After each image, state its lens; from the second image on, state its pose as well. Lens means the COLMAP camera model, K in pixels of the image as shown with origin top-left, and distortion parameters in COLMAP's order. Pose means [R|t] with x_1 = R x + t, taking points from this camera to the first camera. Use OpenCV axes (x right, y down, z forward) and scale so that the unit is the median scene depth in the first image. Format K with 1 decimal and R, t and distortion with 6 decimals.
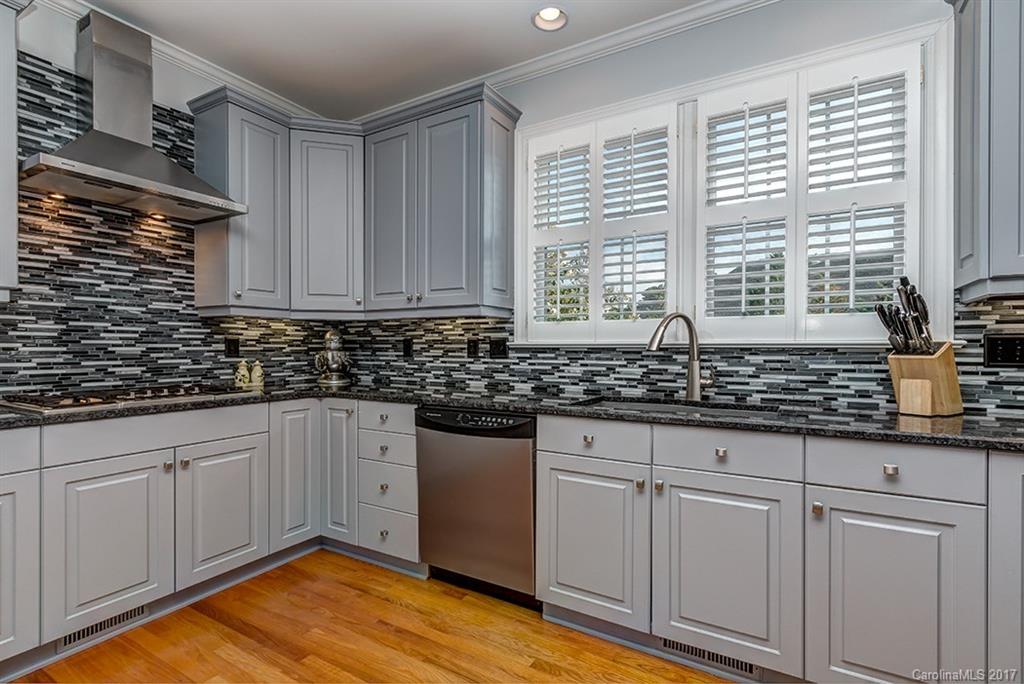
lens RADIAL K [[468.1, 0, 519.3], [0, 468.1, 347.7], [0, 0, 1]] dist [0.000100, 0.001038]
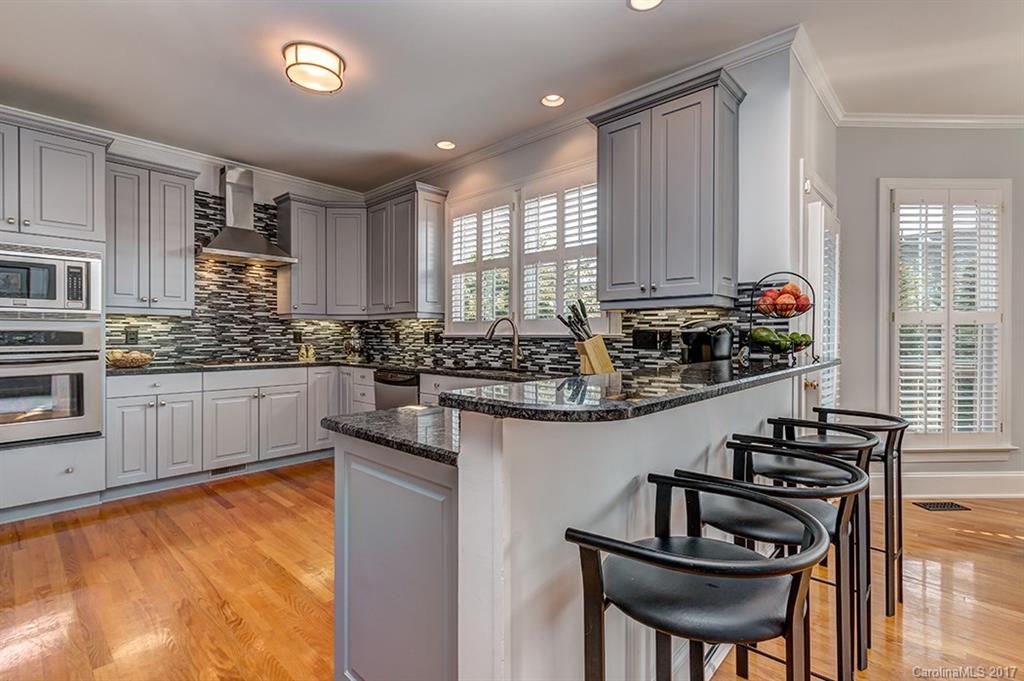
lens RADIAL K [[468.1, 0, 507.3], [0, 468.1, 337.9], [0, 0, 1]] dist [0.000100, 0.001038]
pose [[0.969922, 0.001356, -0.243412, 0.620721], [-0.000883, 0.999998, 0.002051, -0.001715], [0.243414, -0.001775, 0.969921, -0.536842]]
